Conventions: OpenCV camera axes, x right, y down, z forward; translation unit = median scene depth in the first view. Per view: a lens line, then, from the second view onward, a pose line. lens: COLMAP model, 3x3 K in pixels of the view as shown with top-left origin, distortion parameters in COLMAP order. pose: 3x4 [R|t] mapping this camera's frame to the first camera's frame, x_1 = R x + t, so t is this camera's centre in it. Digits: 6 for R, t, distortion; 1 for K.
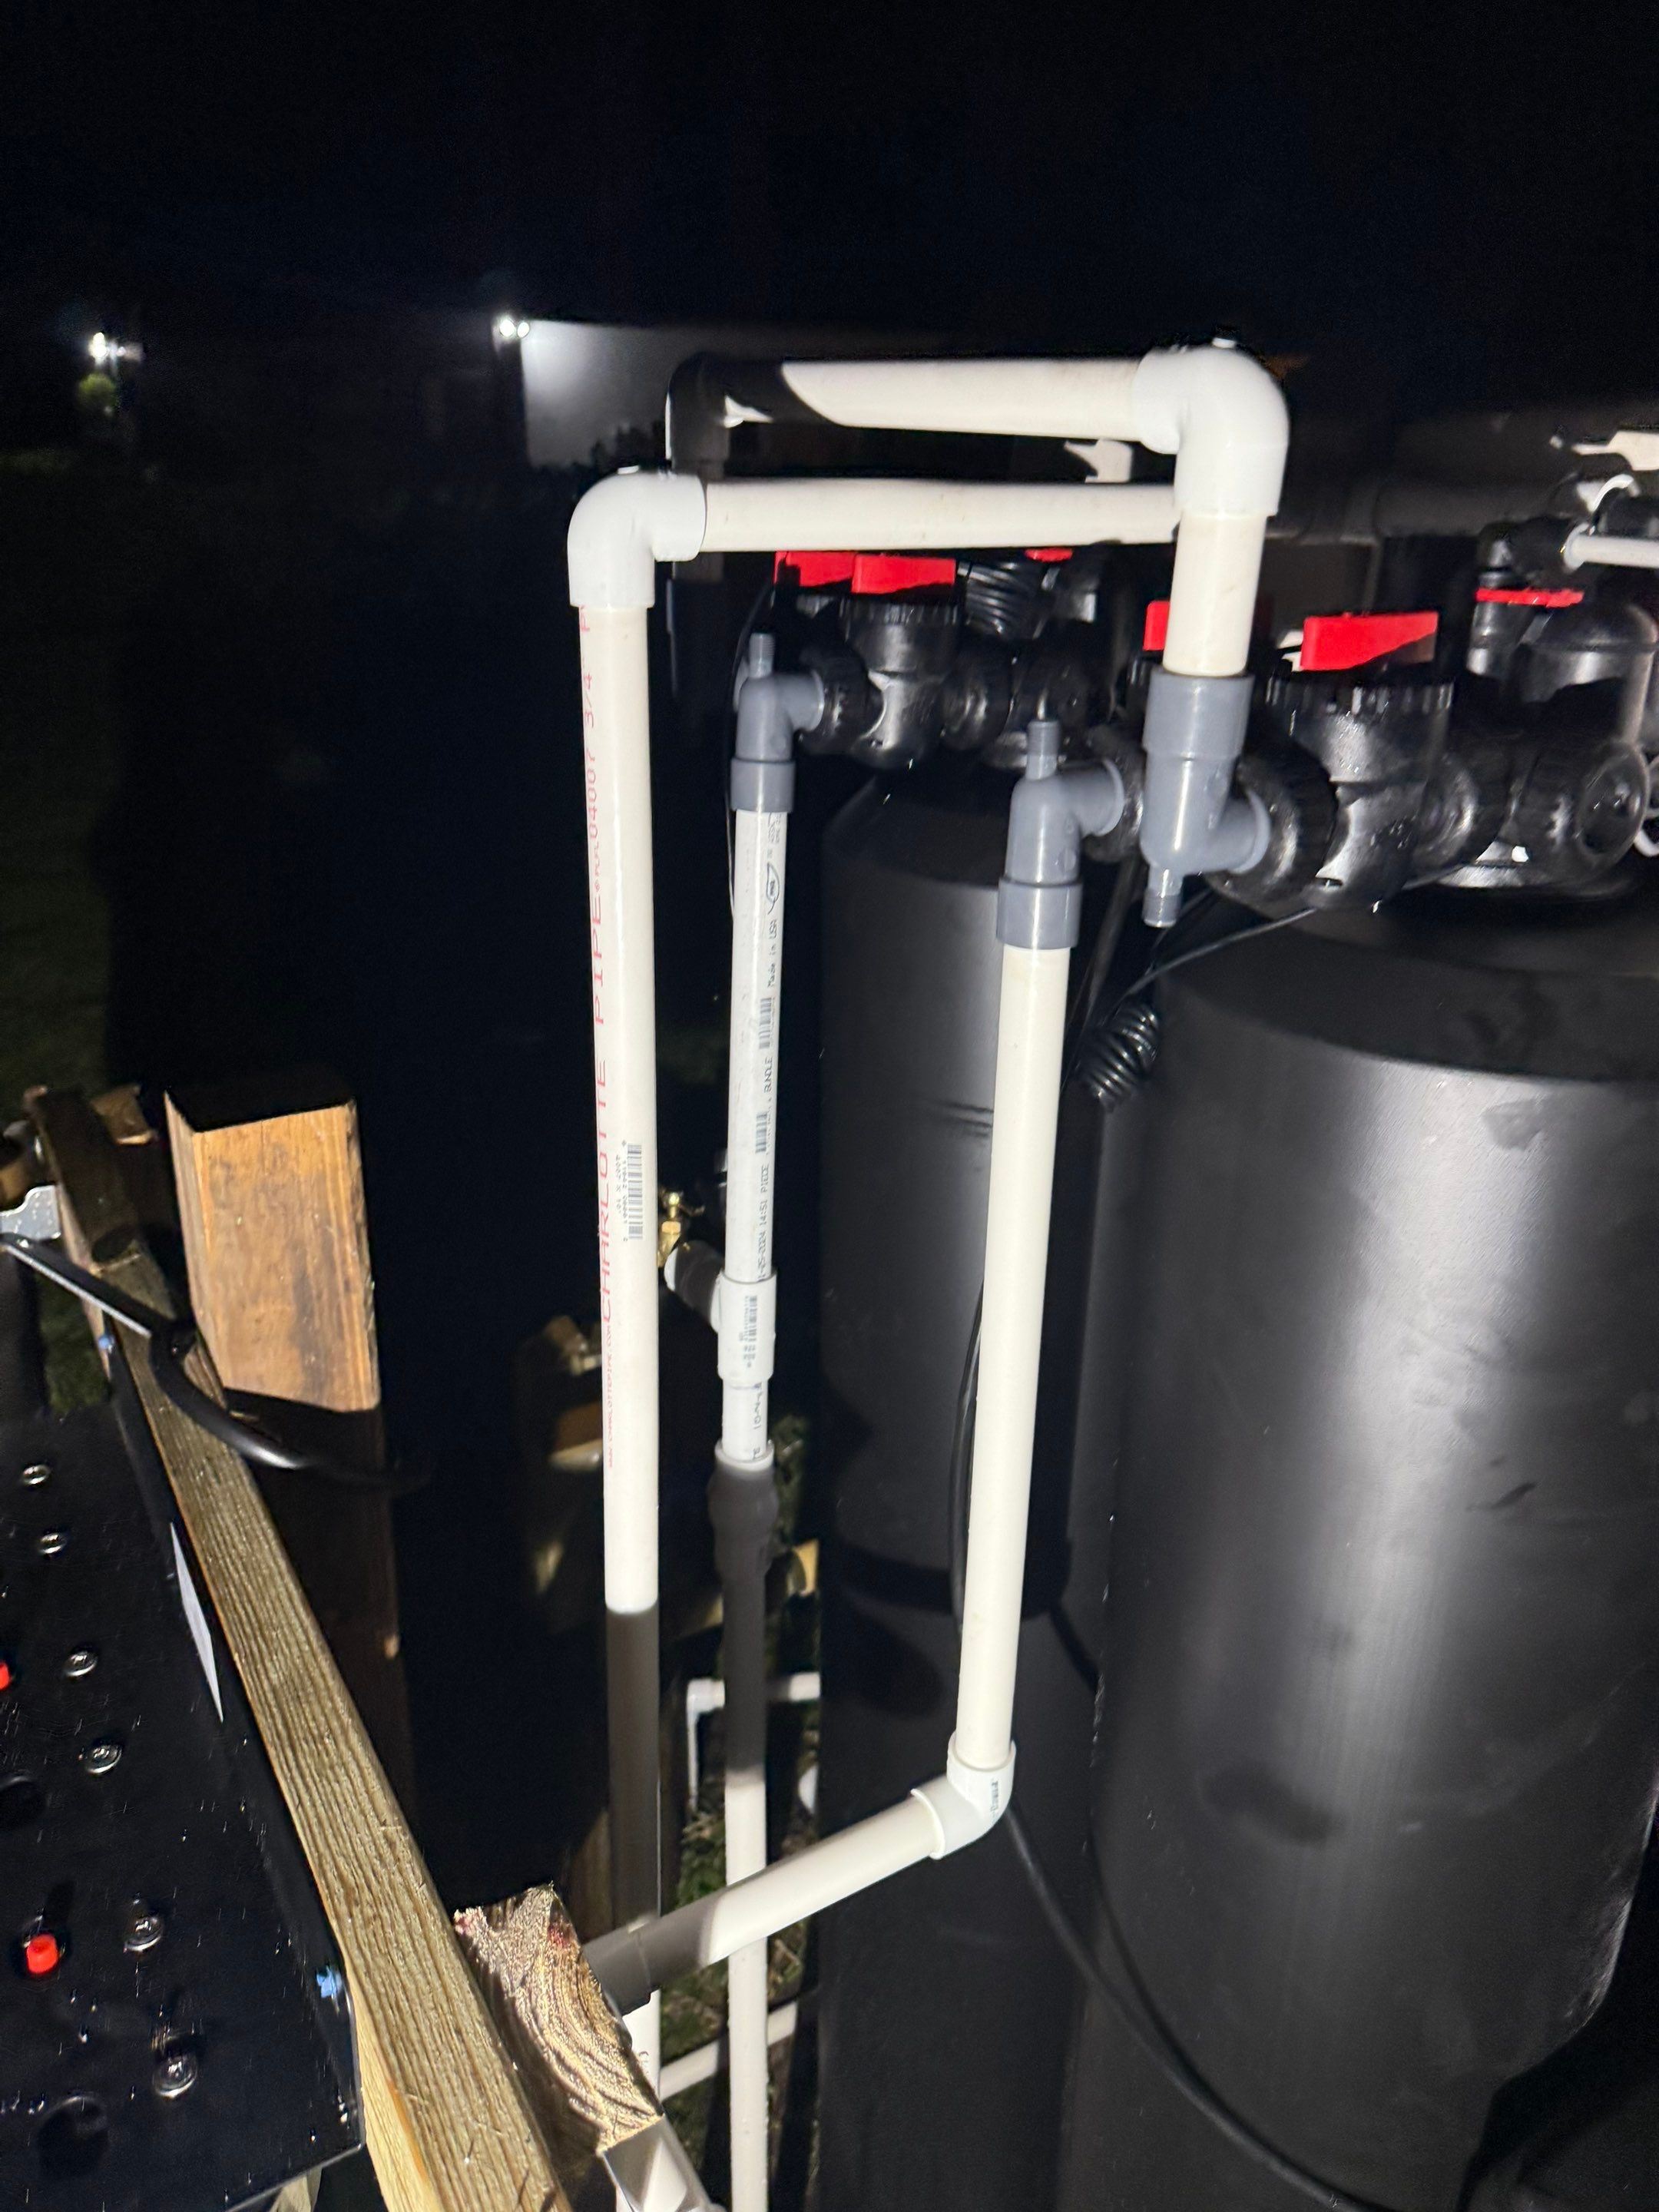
lens RADIAL K [[1581.9, 0, 847.0], [0, 1581.9, 1111.5], [0, 0, 1]] dist [0.011293, -0.022173]
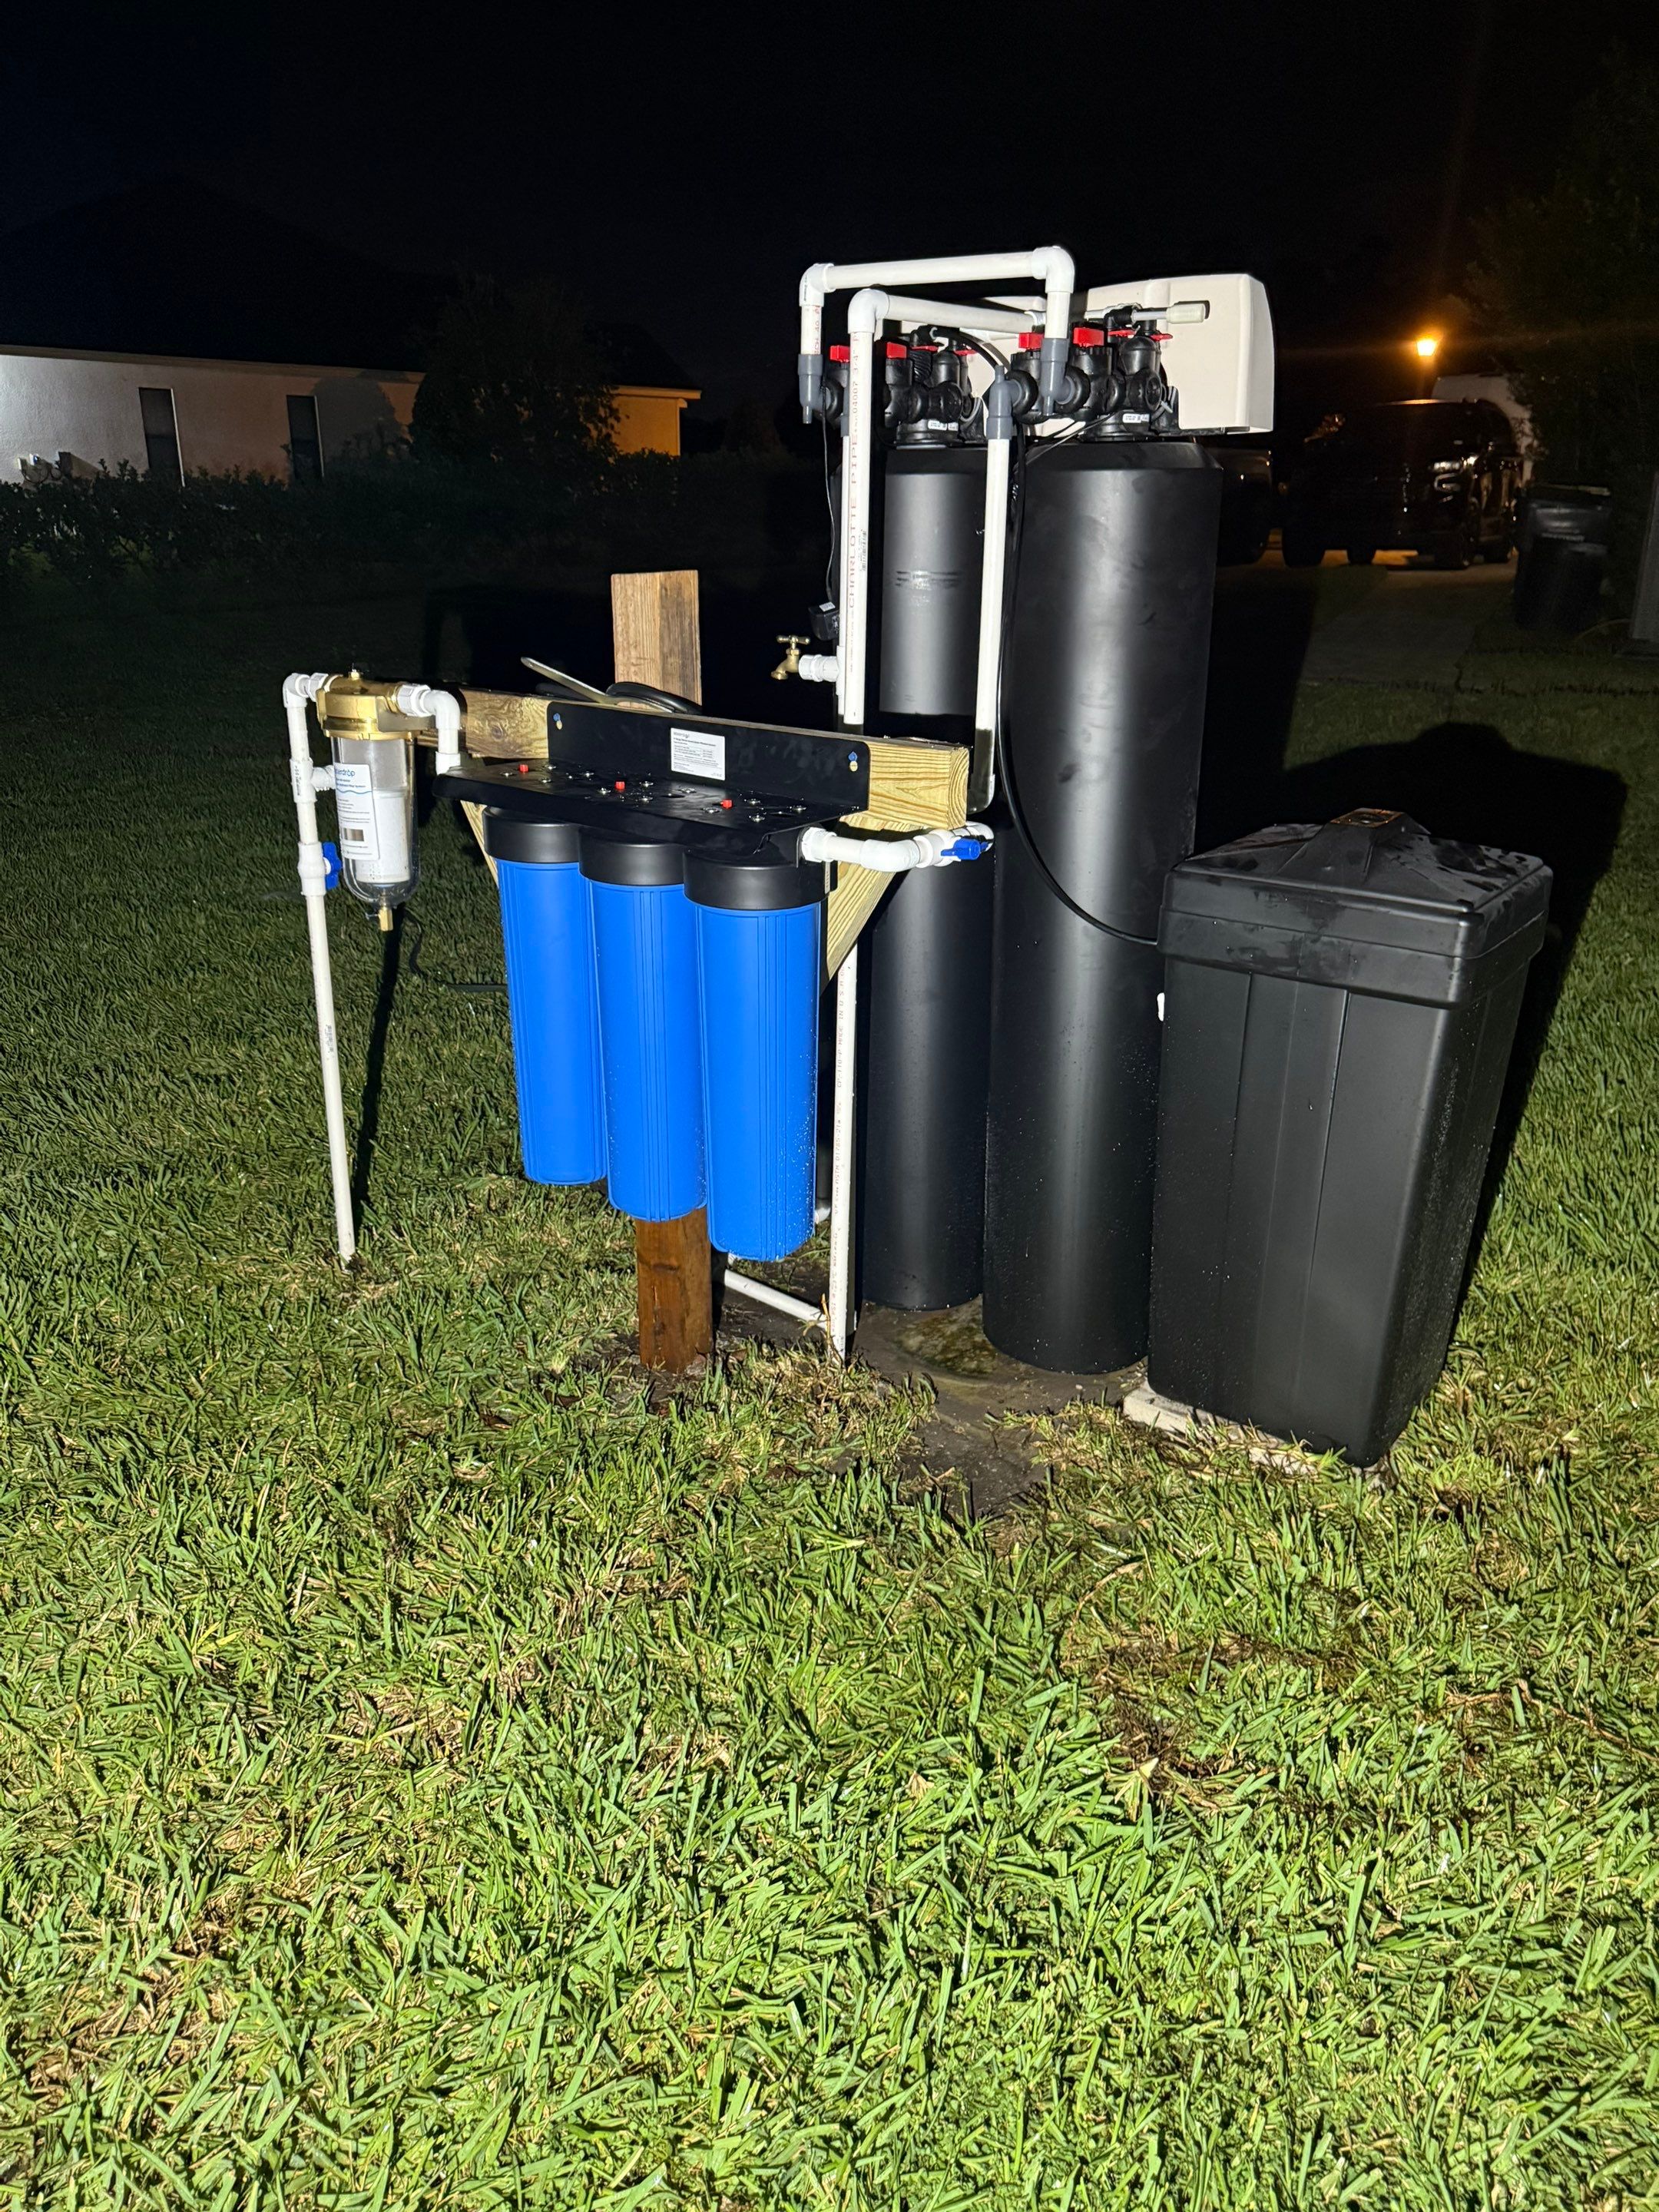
lens RADIAL K [[1581.9, 0, 815.7], [0, 1581.9, 1135.2], [0, 0, 1]] dist [0.011293, -0.022173]
pose [[0.943111, -0.141388, 0.300916, -1.107920], [0.144158, 0.989468, 0.013099, 0.944411], [-0.299598, 0.031025, 0.953561, -1.521847]]
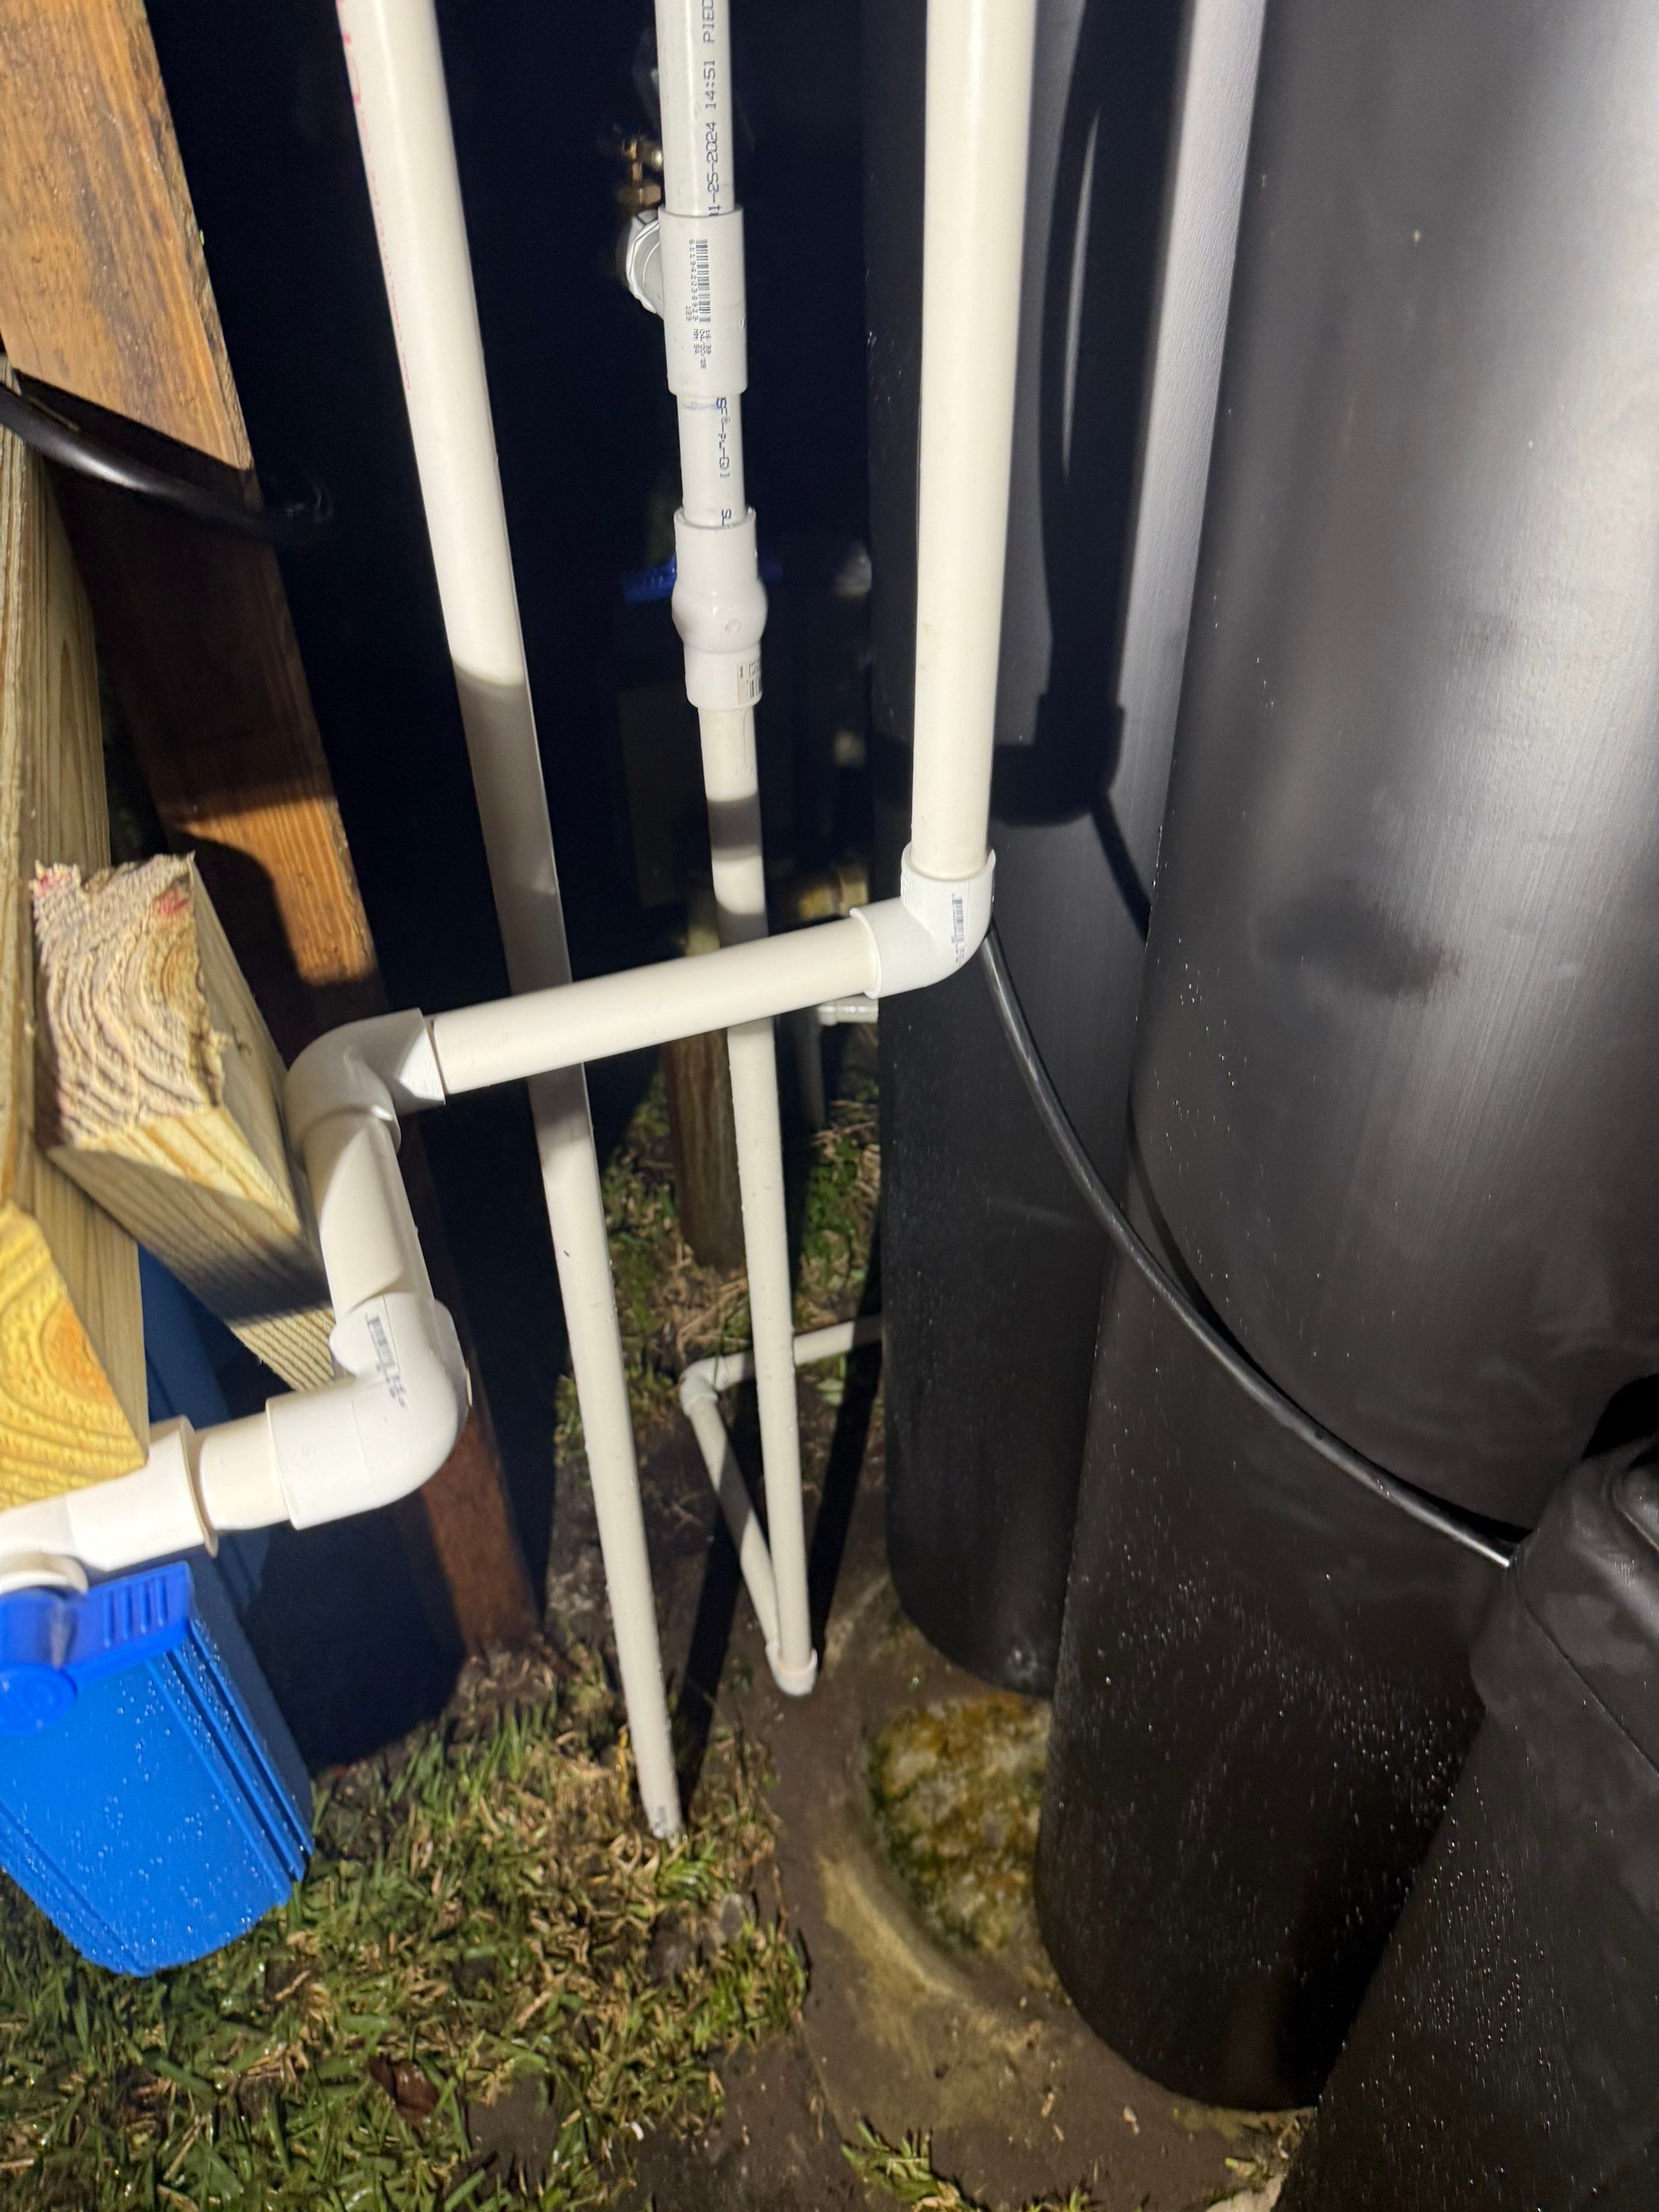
lens RADIAL K [[1581.9, 0, 832.2], [0, 1581.9, 1115.0], [0, 0, 1]] dist [0.011293, -0.022173]
pose [[0.981005, 0.092821, -0.170334, 0.166598], [-0.031093, 0.941975, 0.334240, 0.275923], [0.191475, -0.322595, 0.926968, 0.295612]]
